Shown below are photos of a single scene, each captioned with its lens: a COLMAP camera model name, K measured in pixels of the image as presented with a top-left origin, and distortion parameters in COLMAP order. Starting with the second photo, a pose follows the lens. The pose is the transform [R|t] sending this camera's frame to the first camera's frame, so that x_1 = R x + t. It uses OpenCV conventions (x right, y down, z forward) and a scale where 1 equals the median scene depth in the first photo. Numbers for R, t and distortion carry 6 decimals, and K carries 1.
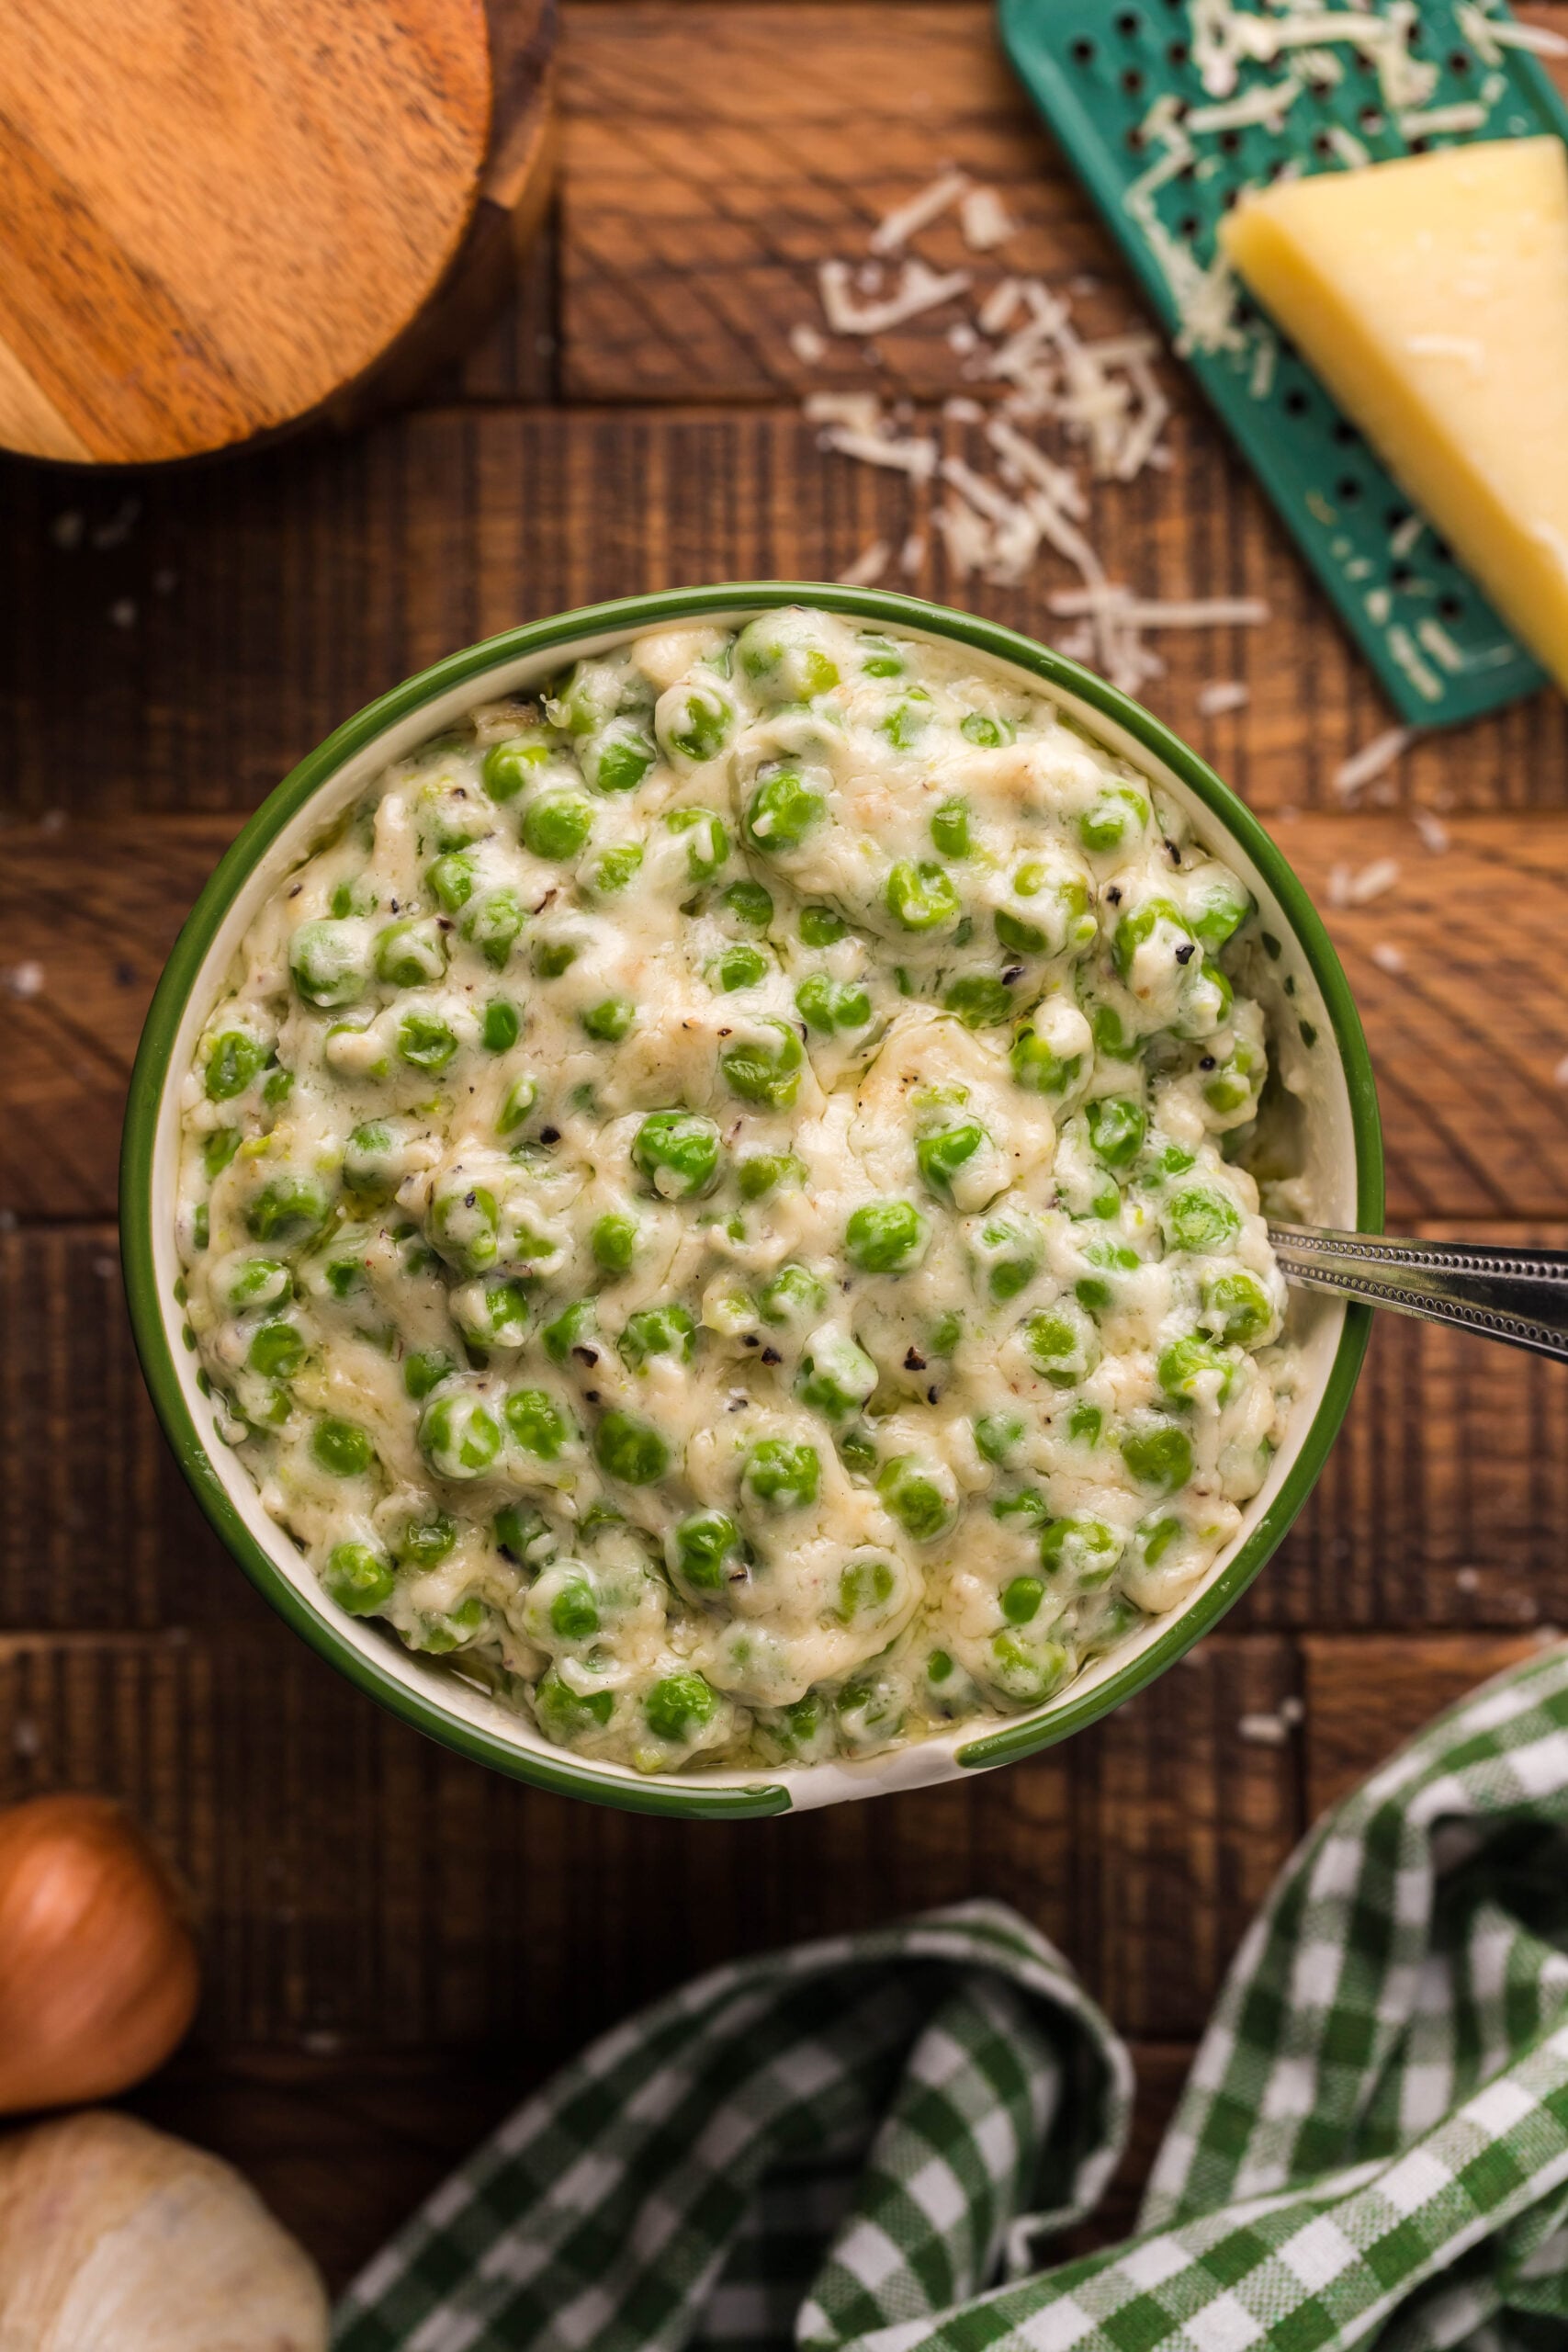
lens RADIAL K [[9103.2, 0, 784.0], [0, 9103.2, 1176.0], [0, 0, 1]] dist [0.071529, 0.183963]
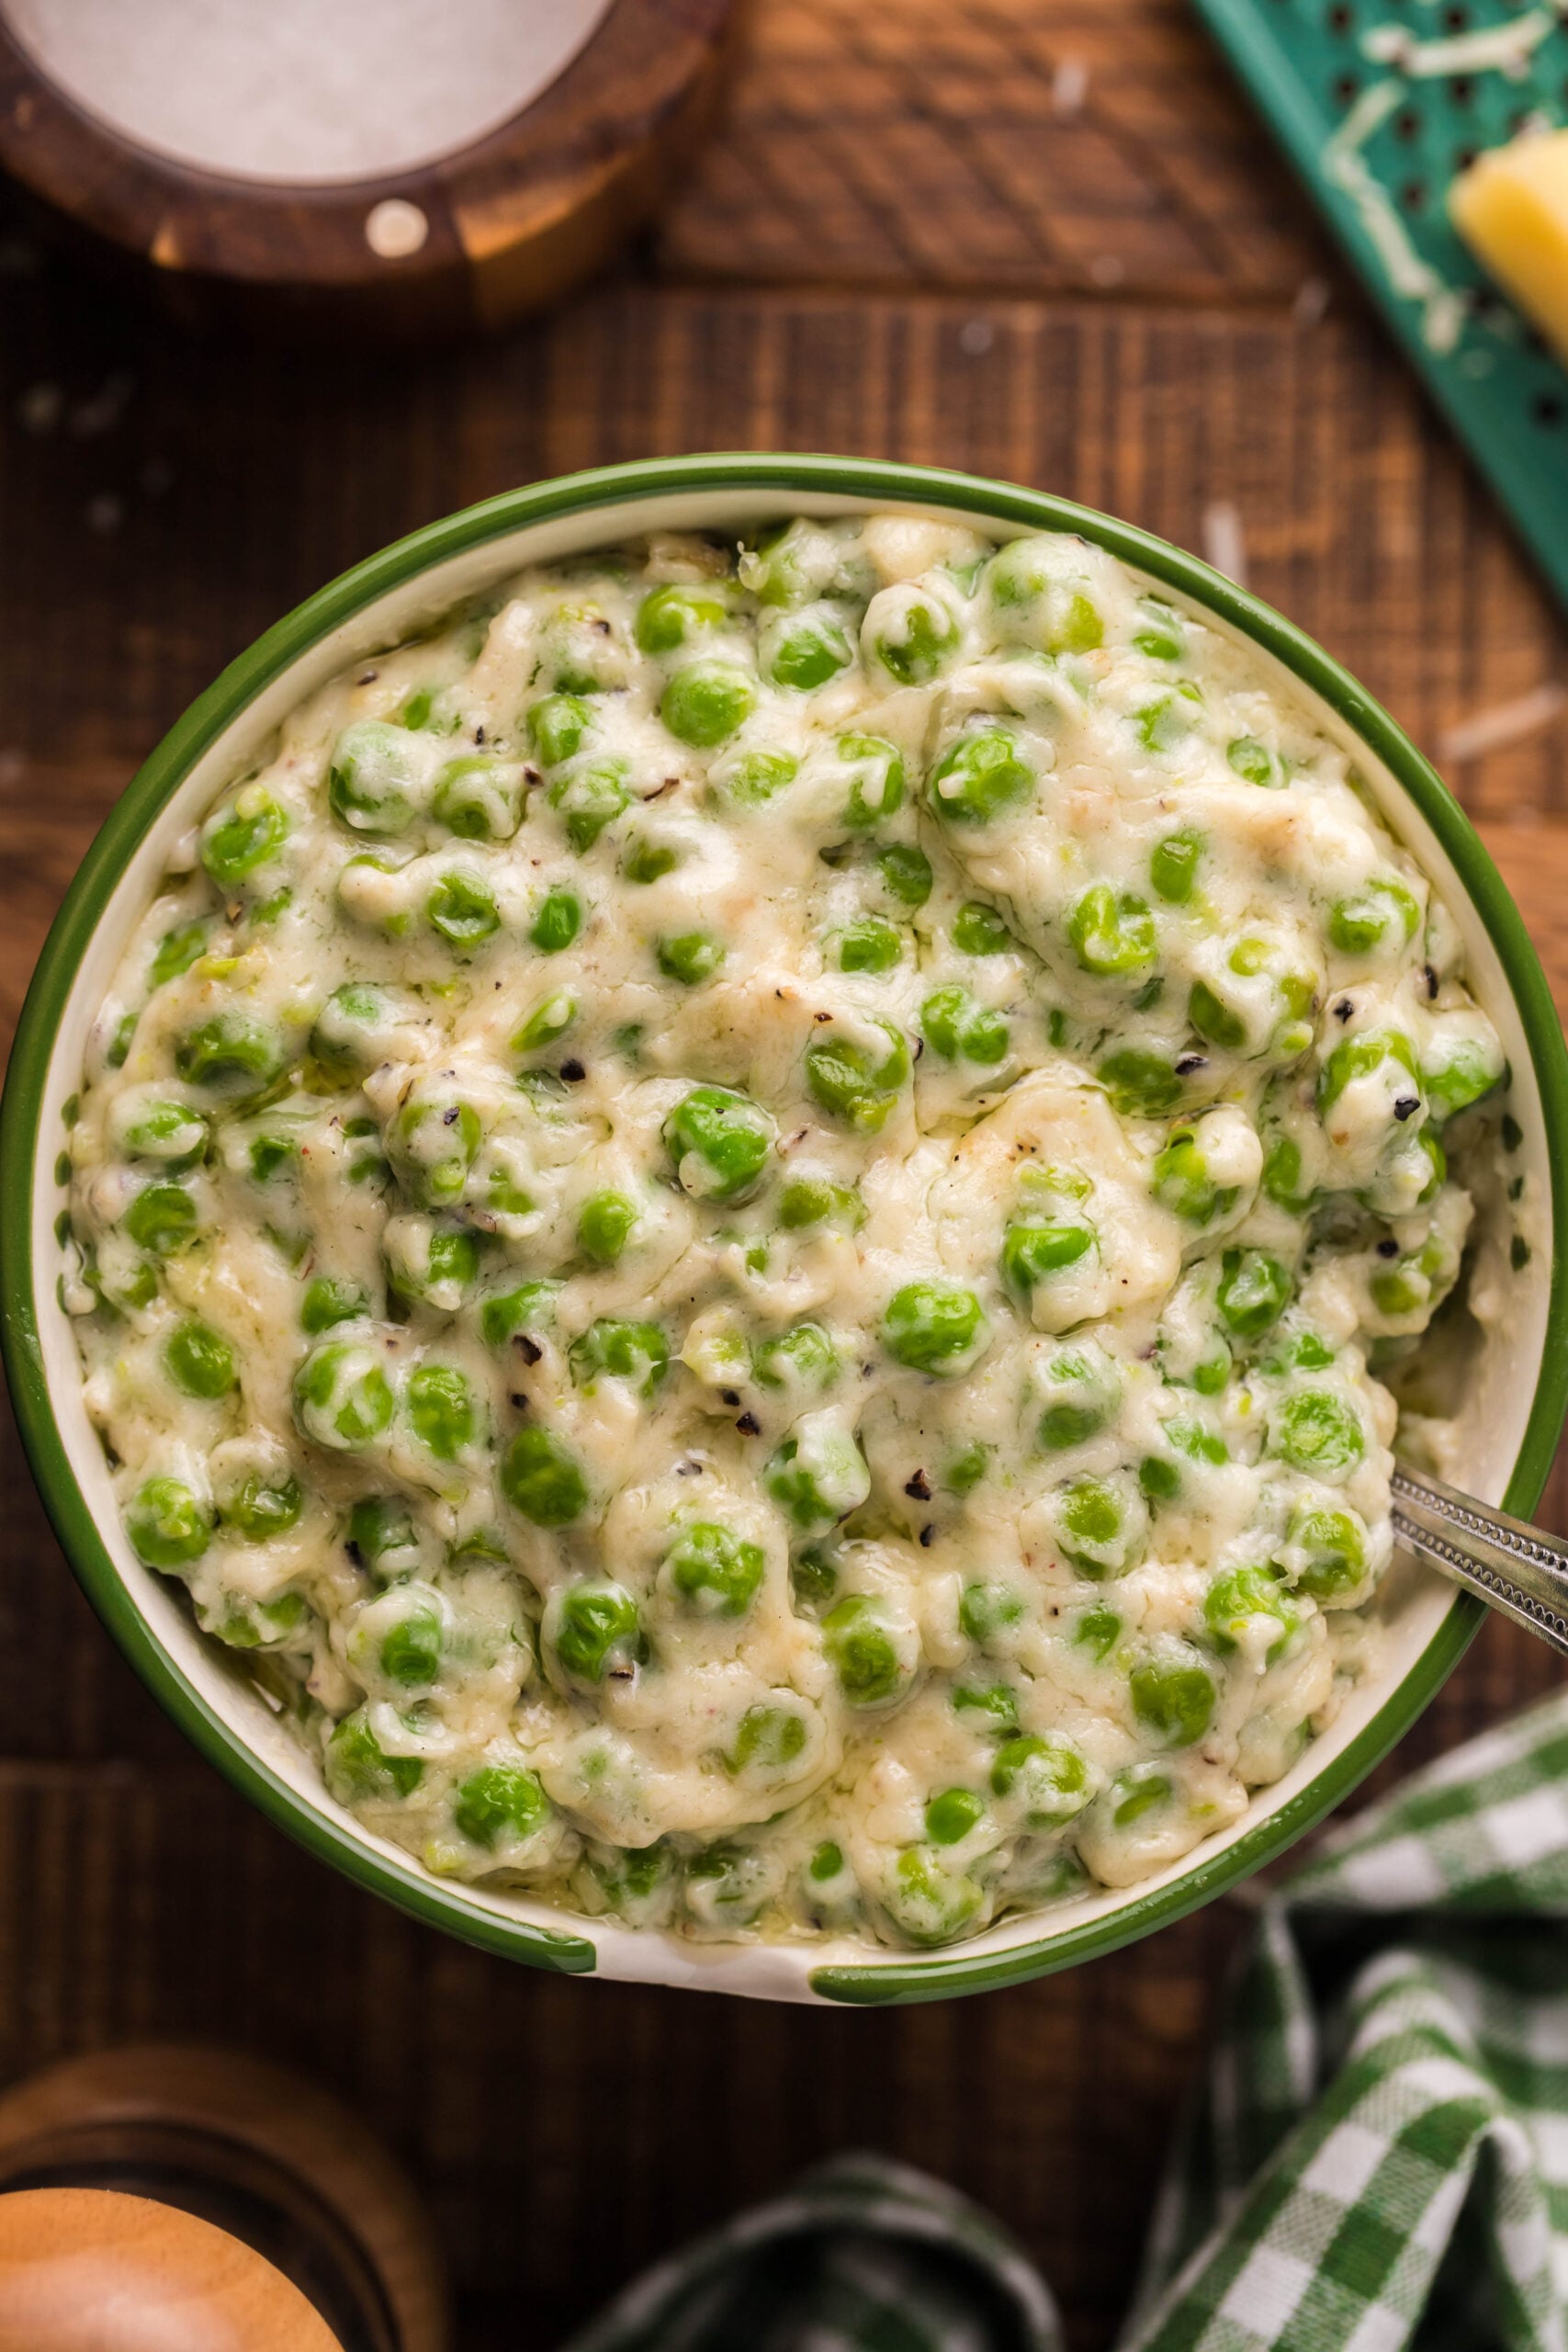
lens RADIAL K [[8800.3, 0, 784.0], [0, 8800.3, 1176.0], [0, 0, 1]] dist [-0.019874, -0.320150]
pose [[0.948221, 0.317516, -0.007719, 0.000505], [-0.317546, 0.948238, -0.002989, 0.000665], [0.006371, 0.005285, 0.999966, 0.233414]]
